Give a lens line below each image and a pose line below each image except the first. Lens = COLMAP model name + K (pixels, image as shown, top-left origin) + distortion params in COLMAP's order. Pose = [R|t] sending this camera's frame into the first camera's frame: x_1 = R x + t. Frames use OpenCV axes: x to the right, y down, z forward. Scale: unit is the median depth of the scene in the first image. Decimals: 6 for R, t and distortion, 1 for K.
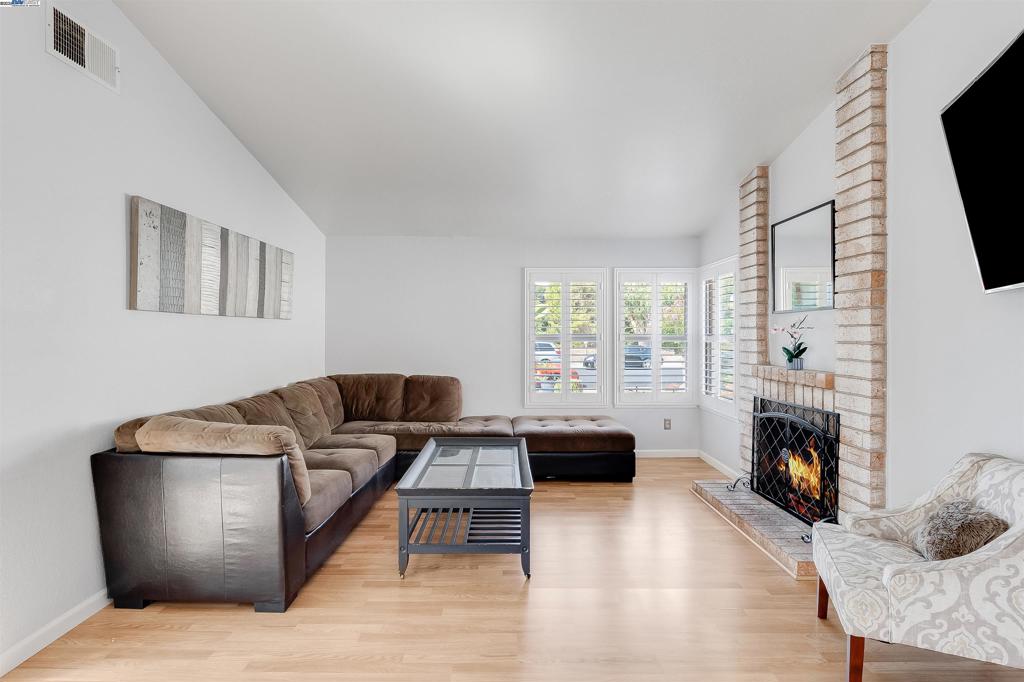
lens RADIAL K [[474.6, 0, 504.5], [0, 474.6, 337.2], [0, 0, 1]] dist [-0.005823, -0.002489]
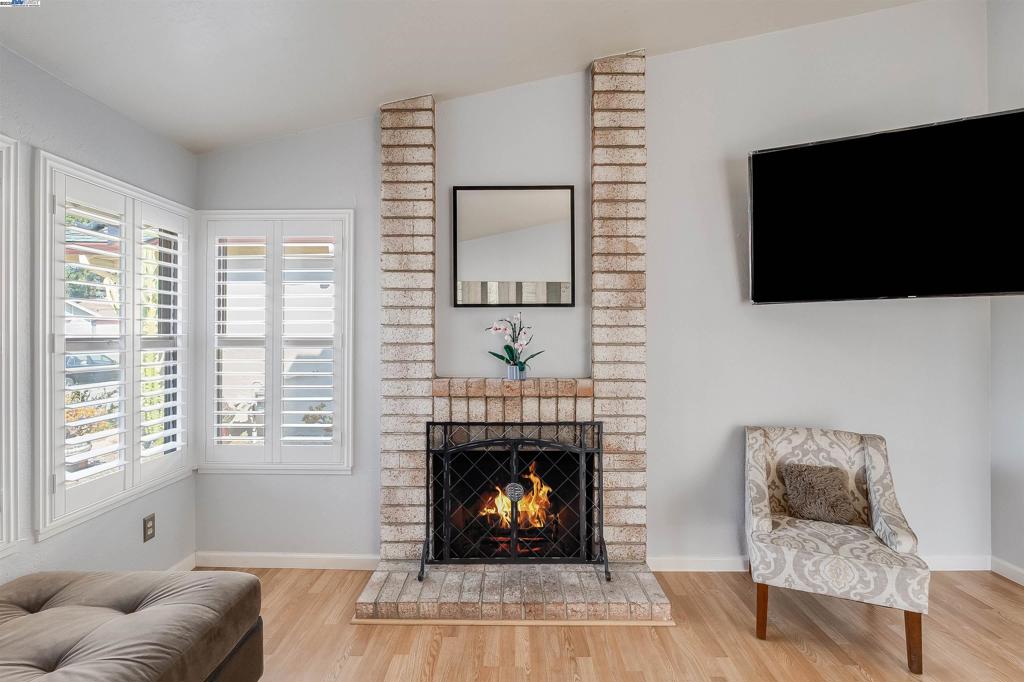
lens RADIAL K [[474.6, 0, 511.0], [0, 474.6, 331.6], [0, 0, 1]] dist [-0.005823, -0.002489]
pose [[0.009902, 0.009053, 0.999910, -0.191114], [0.006088, 0.999940, -0.009114, -0.005270], [-0.999932, 0.006177, 0.009846, 1.027319]]
